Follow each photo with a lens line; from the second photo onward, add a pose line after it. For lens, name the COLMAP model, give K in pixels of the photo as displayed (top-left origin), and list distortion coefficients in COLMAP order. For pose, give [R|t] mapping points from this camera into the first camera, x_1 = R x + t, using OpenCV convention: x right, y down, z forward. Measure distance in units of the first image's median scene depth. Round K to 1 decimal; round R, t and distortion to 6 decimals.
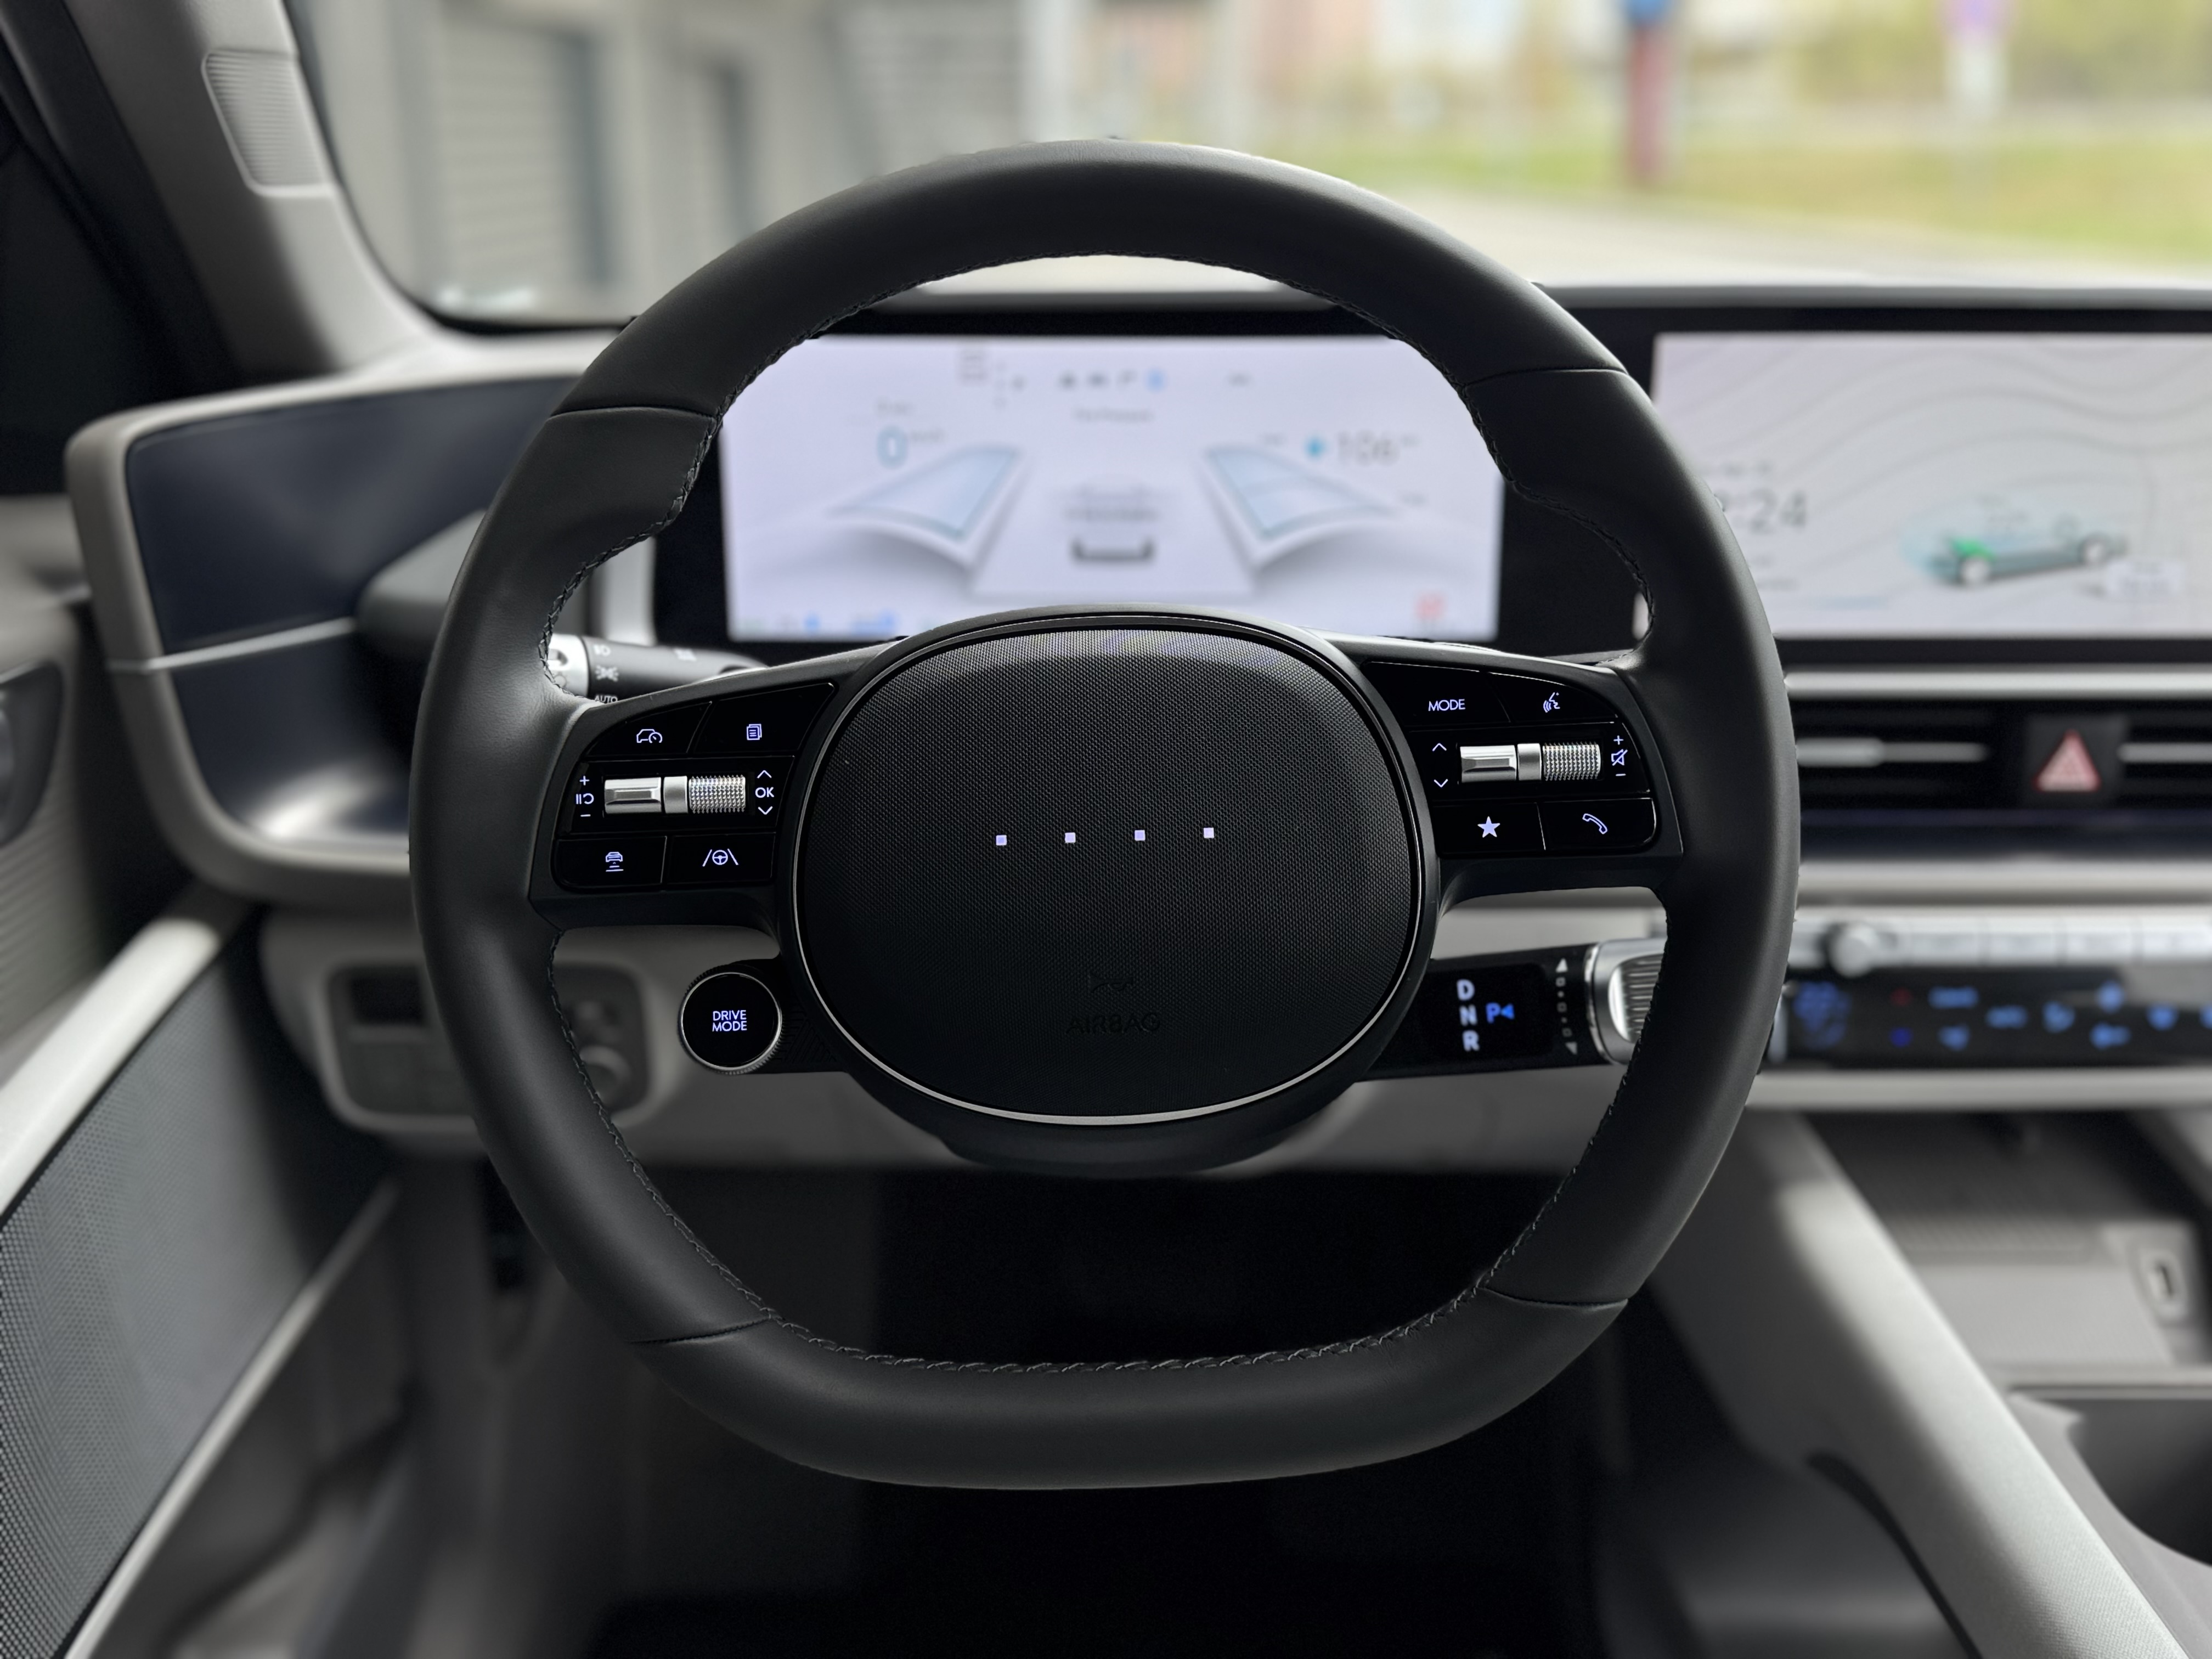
lens RADIAL K [[2084.8, 0, 1106.0], [0, 2084.8, 829.5], [0, 0, 1]] dist [0.136419, -0.324770]
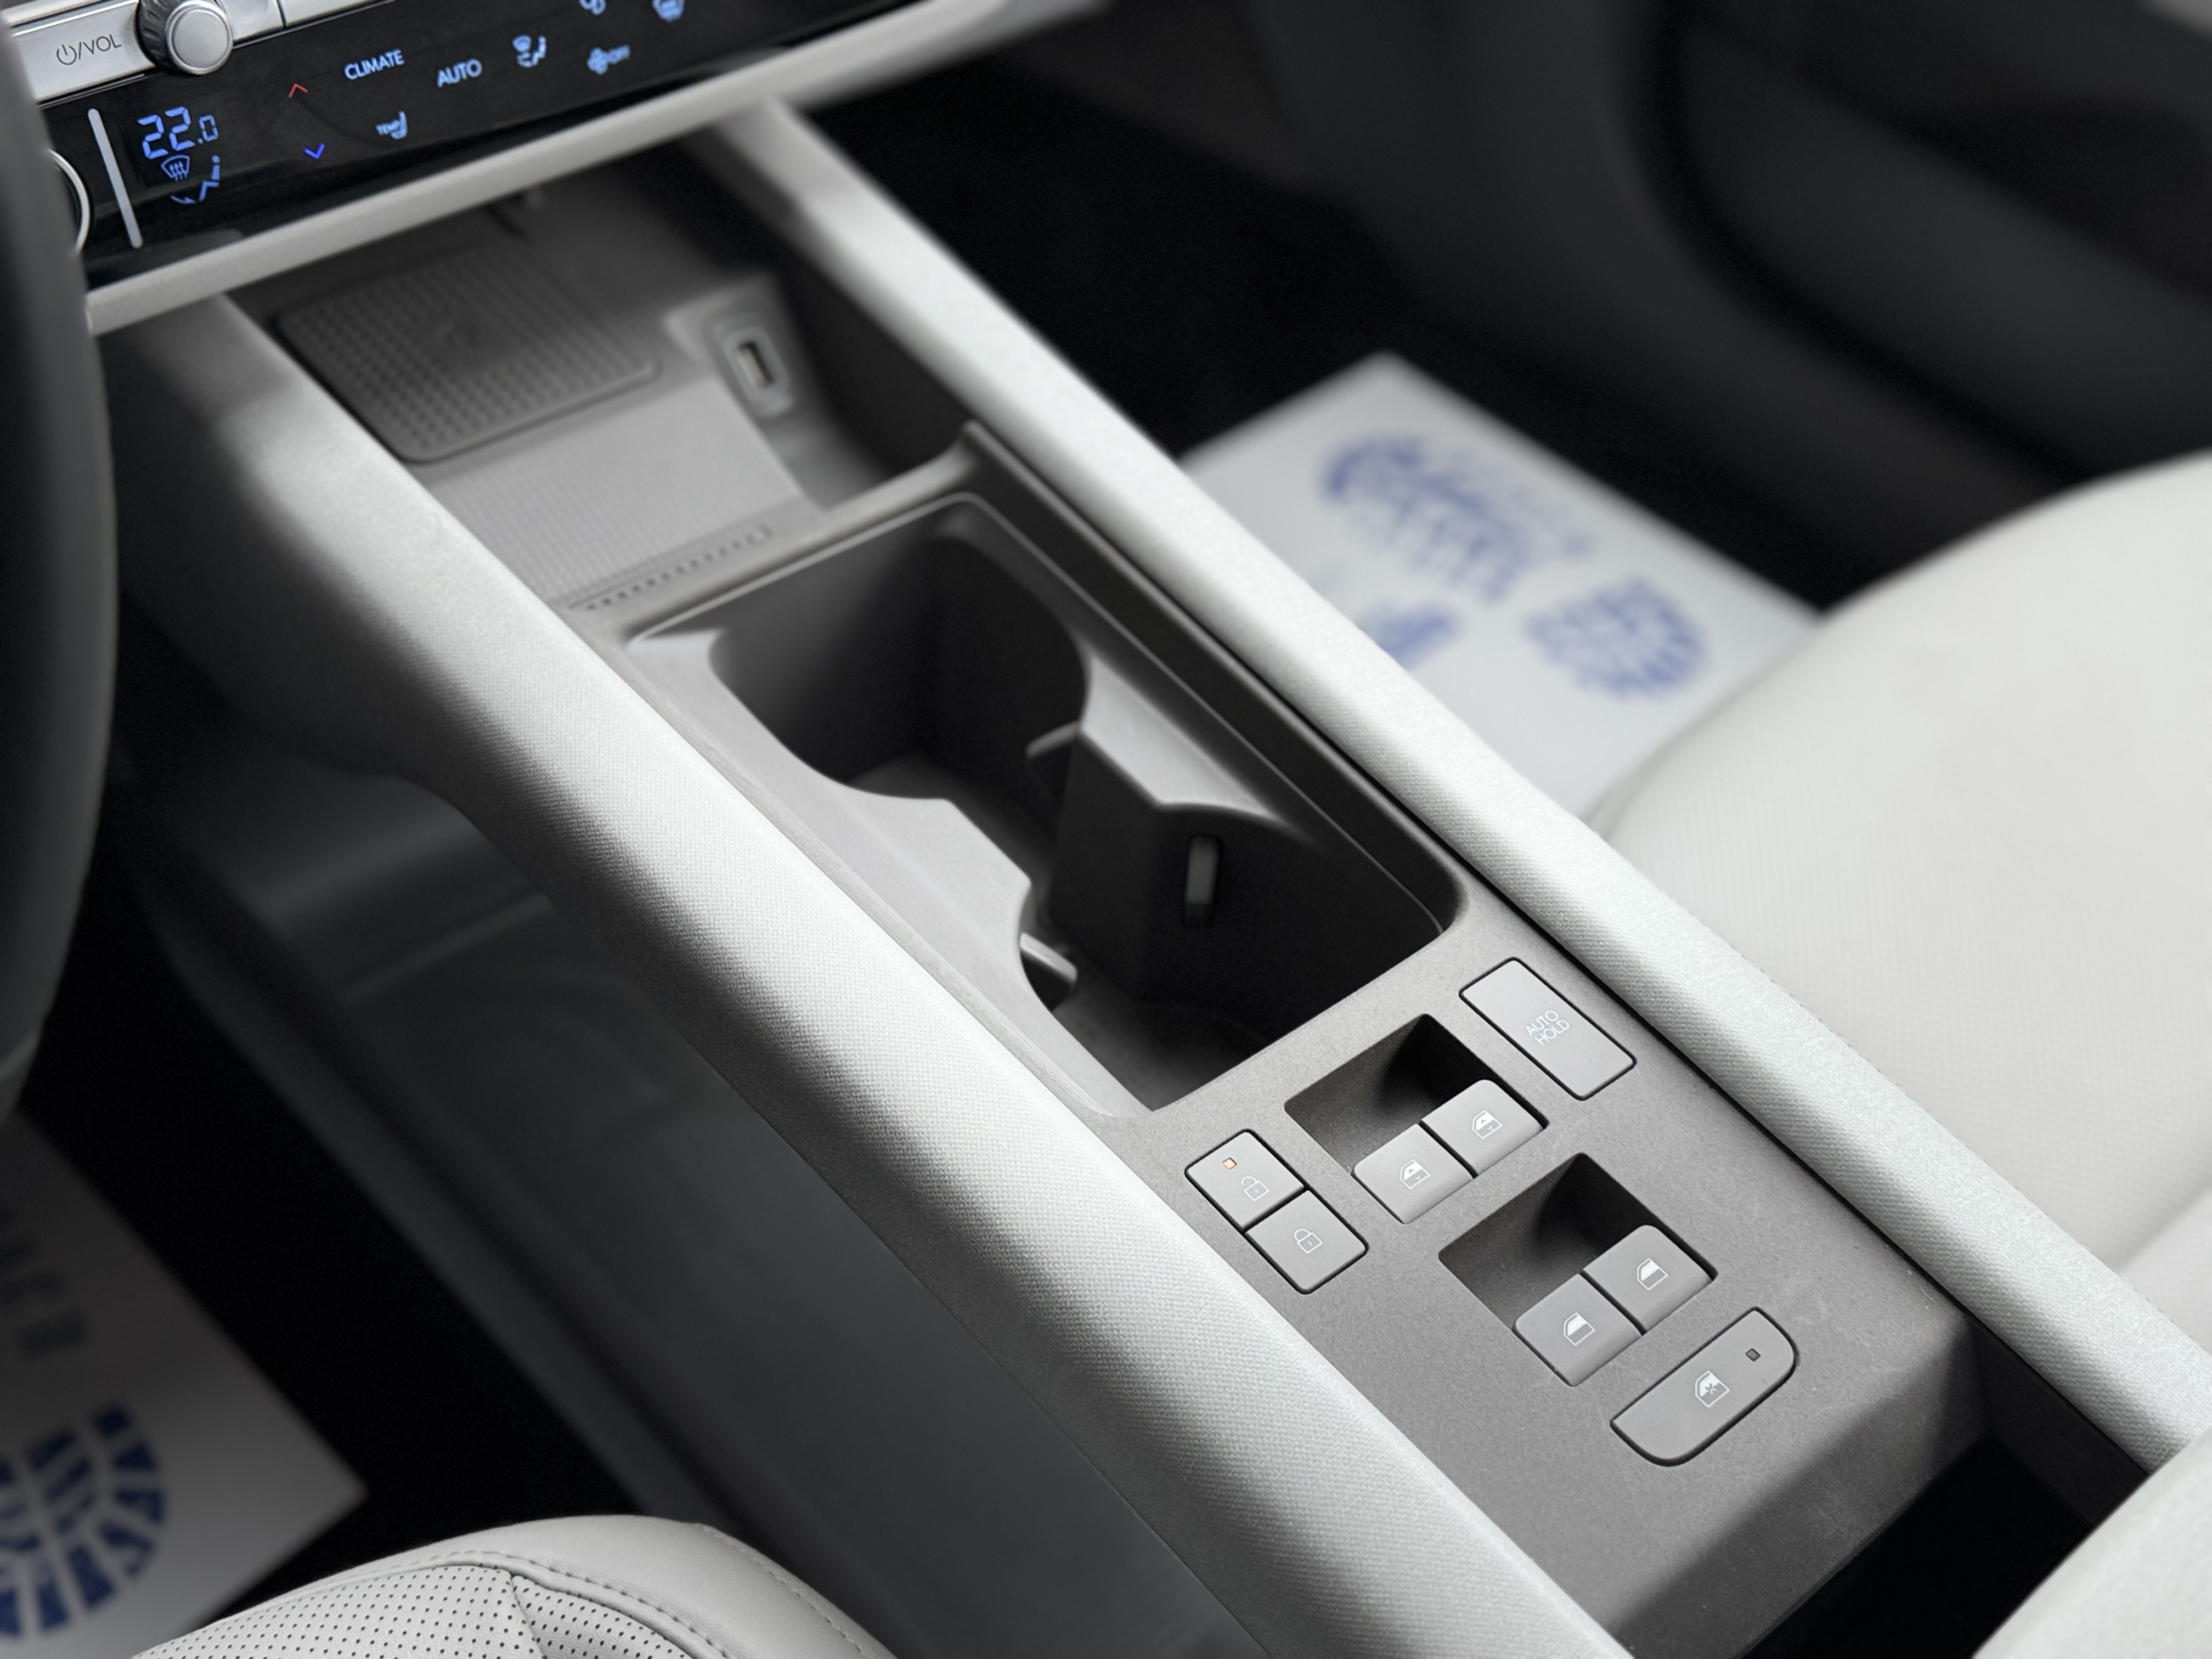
lens RADIAL K [[2463.3, 0, 1106.0], [0, 2463.3, 829.5], [0, 0, 1]] dist [0.144132, -0.361400]
pose [[0.769405, -0.421703, 0.479774, 0.122131], [0.152271, 0.850535, 0.503392, -0.066929], [-0.620347, -0.314256, 0.718619, 0.273854]]
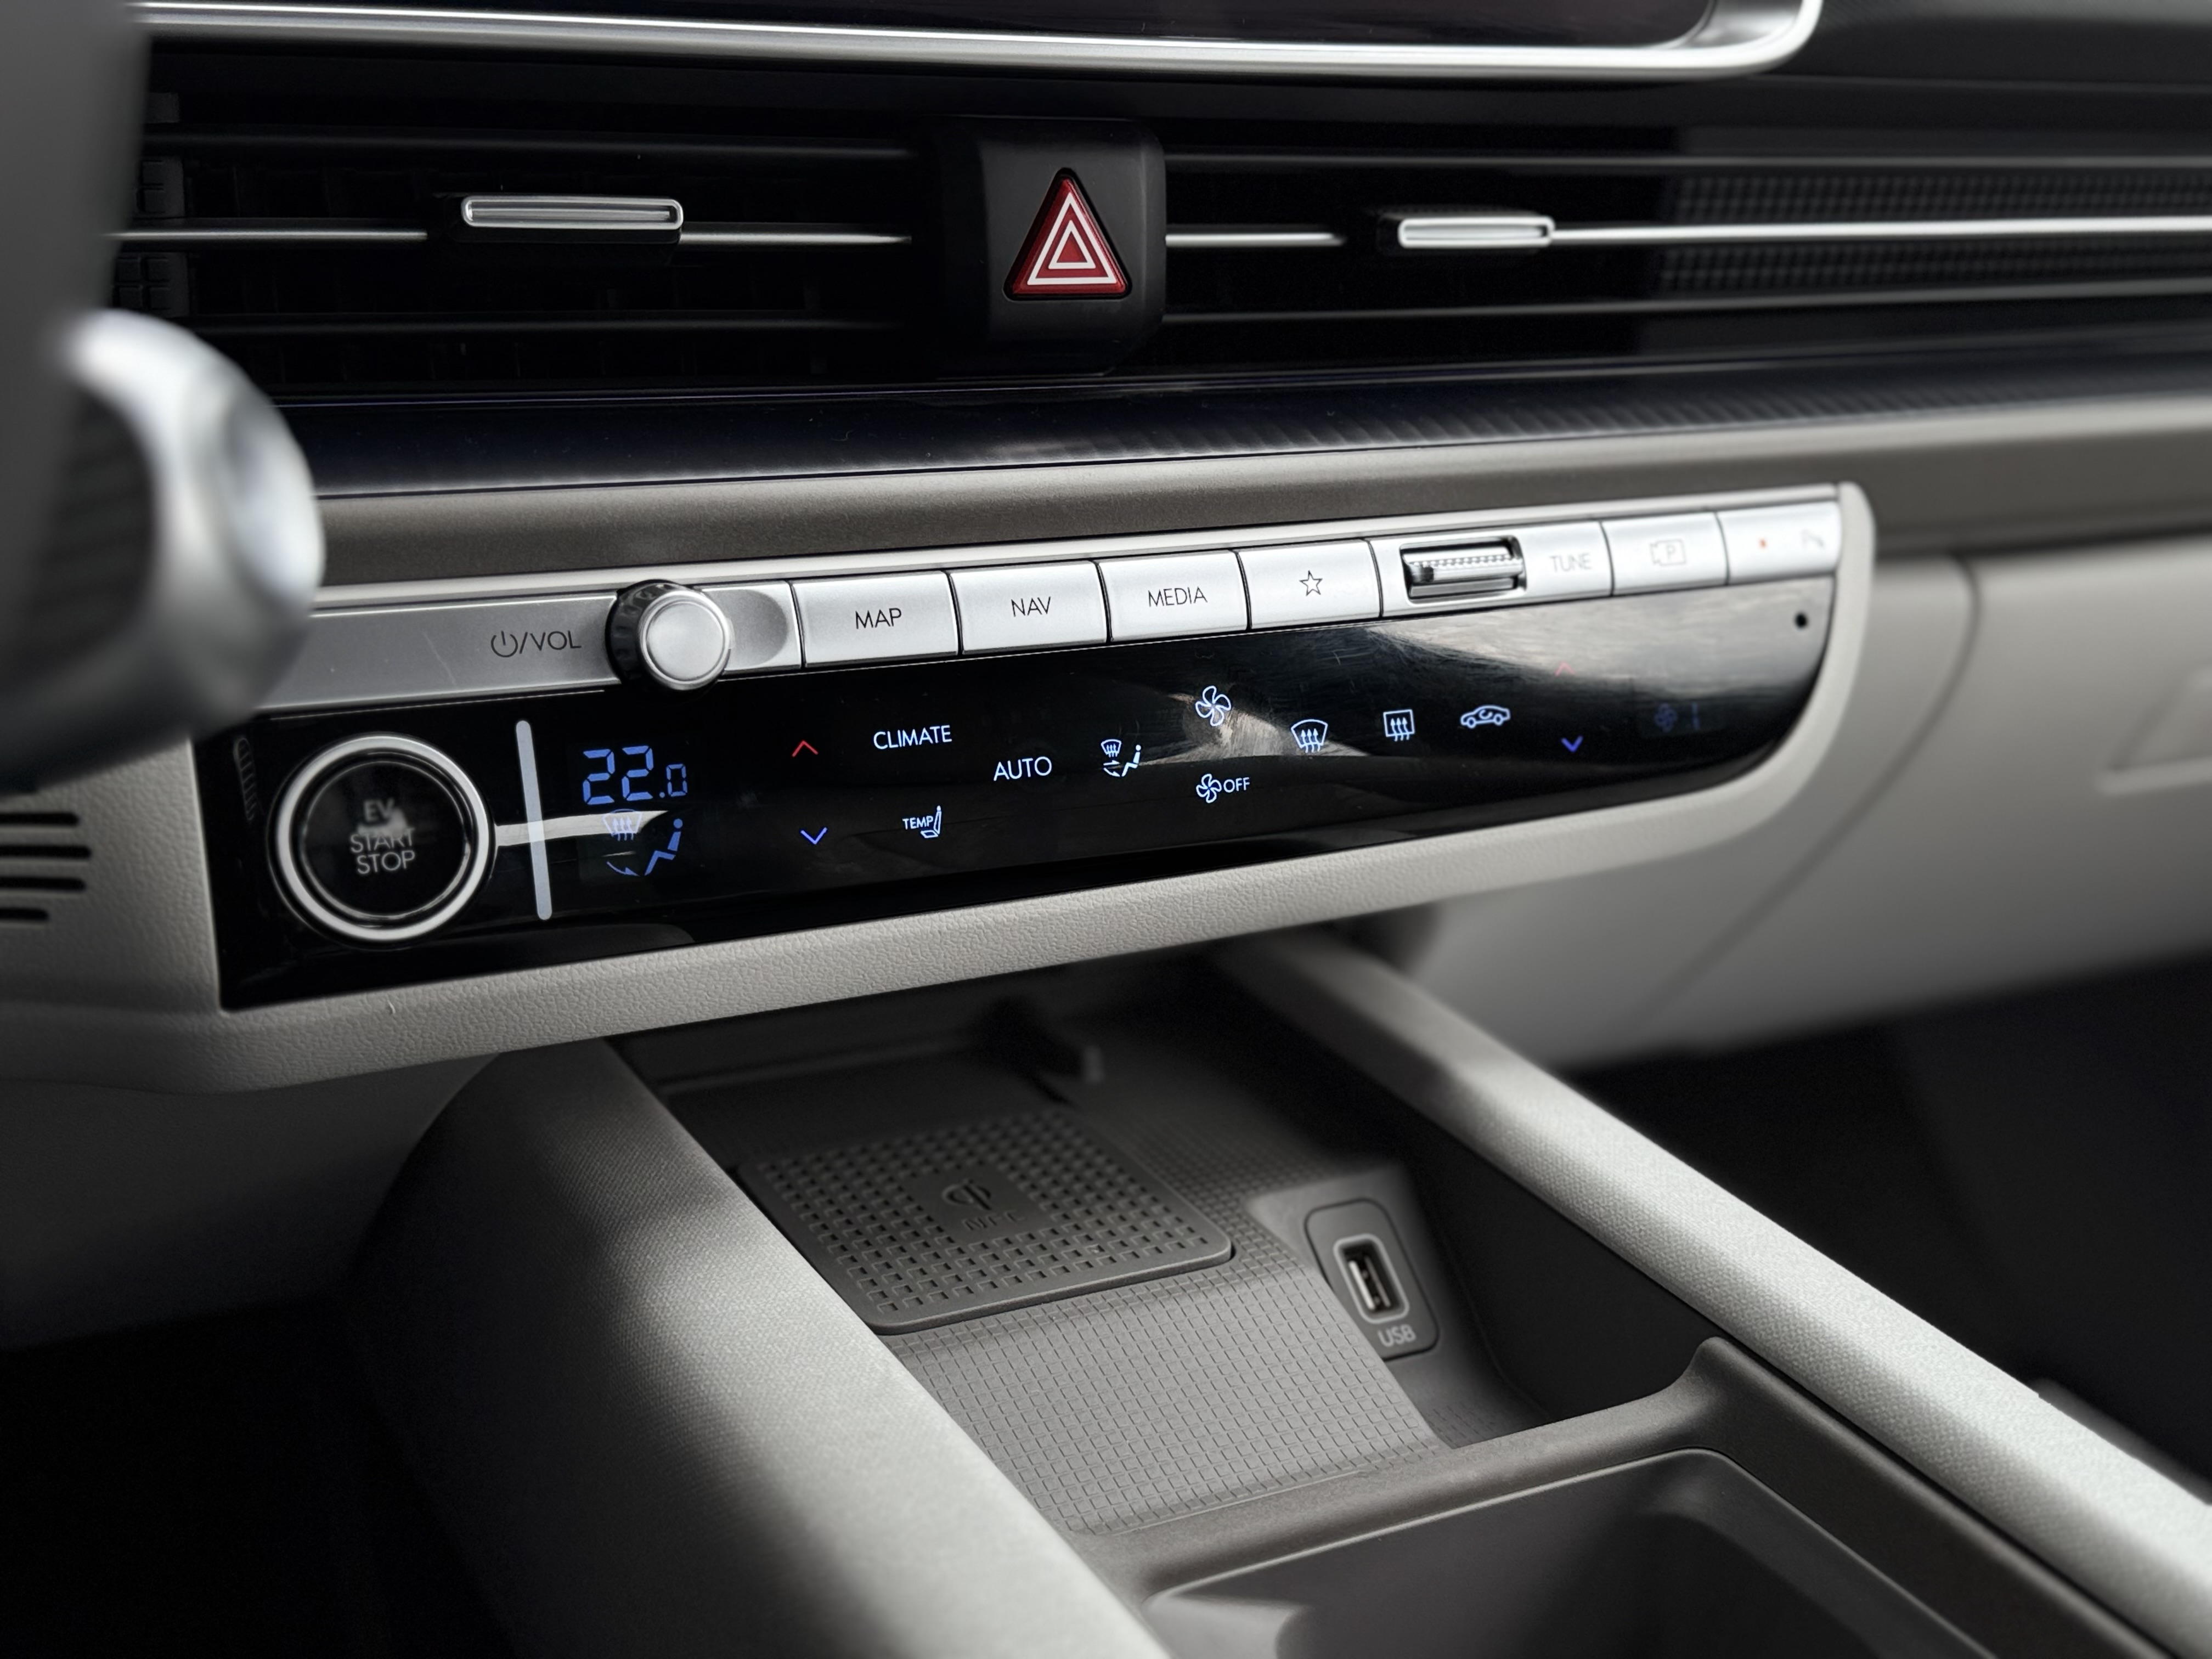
lens RADIAL K [[2463.3, 0, 1106.0], [0, 2463.3, 829.5], [0, 0, 1]] dist [0.144132, -0.361400]
pose [[0.890822, -0.108169, 0.441290, 0.205221], [0.129878, 0.991344, -0.019184, 0.116680], [-0.435395, 0.074403, 0.897160, 0.515241]]
